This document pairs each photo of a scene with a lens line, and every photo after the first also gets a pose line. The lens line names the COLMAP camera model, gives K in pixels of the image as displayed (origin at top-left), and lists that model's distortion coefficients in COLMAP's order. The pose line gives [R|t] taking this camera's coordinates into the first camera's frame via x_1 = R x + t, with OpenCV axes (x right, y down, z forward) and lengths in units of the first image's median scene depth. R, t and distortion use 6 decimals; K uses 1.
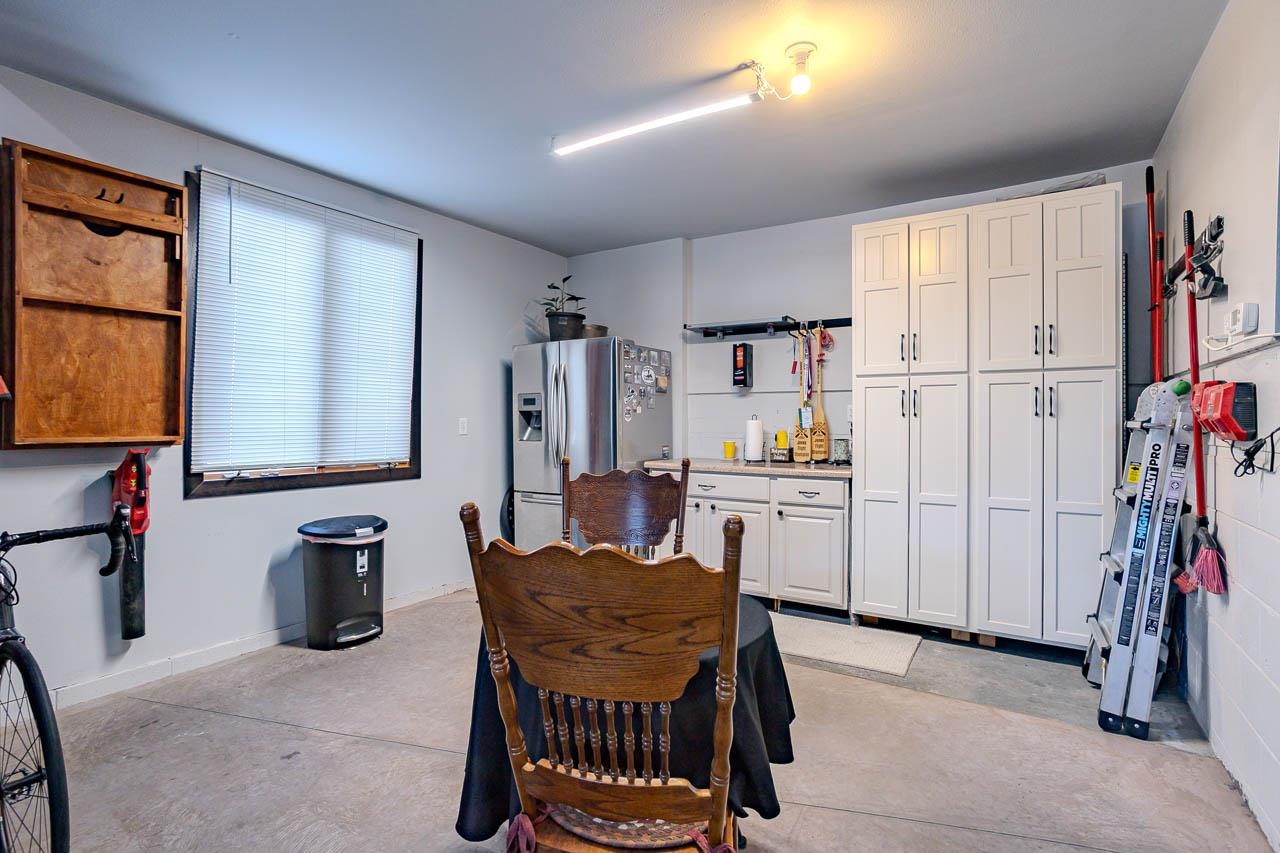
lens RADIAL K [[636.2, 0, 629.2], [0, 636.2, 420.7], [0, 0, 1]] dist [-0.019186, 0.018579]
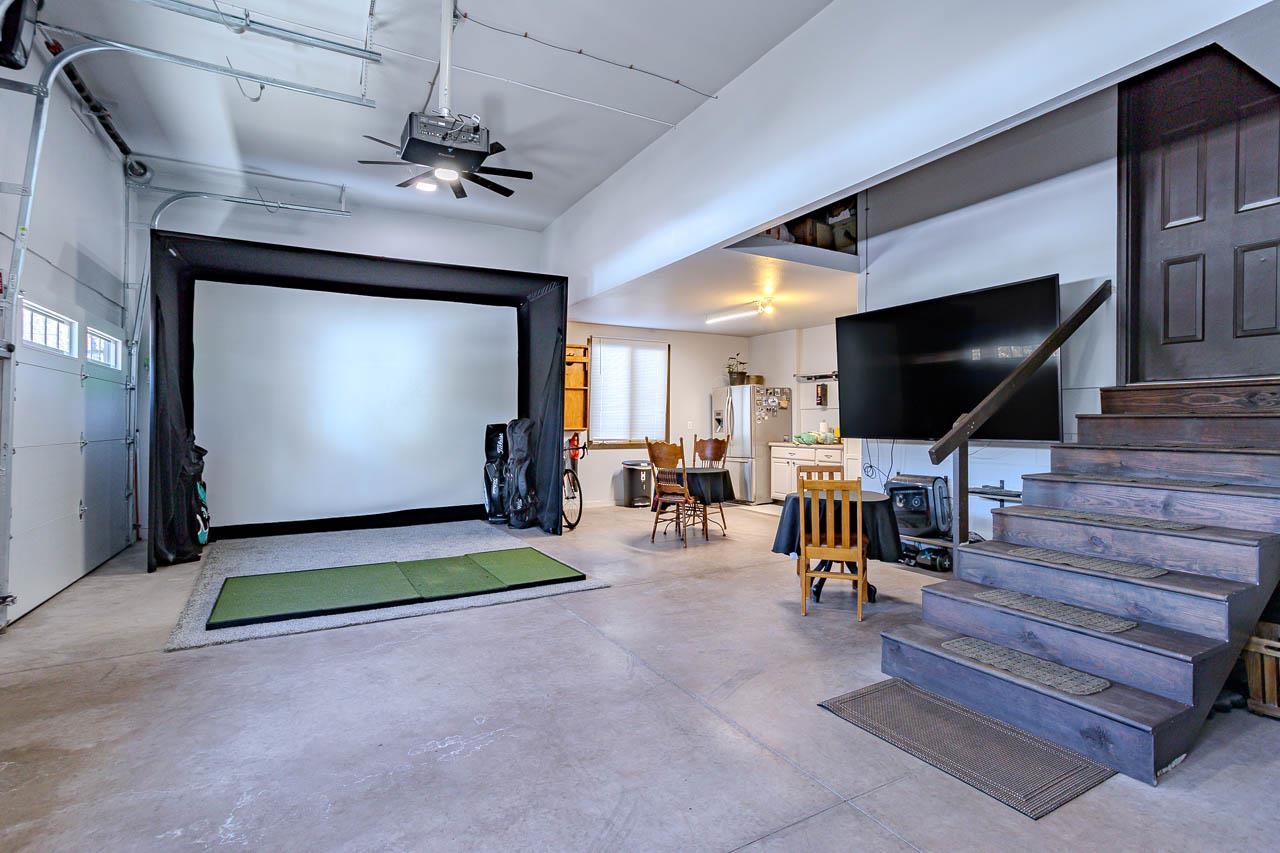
lens RADIAL K [[636.2, 0, 638.6], [0, 636.2, 428.0], [0, 0, 1]] dist [-0.019186, 0.018579]
pose [[0.891357, 0.001914, -0.453299, 0.677541], [-0.000060, 0.999992, 0.004105, 0.009073], [0.453303, -0.003632, 0.891349, -1.218269]]
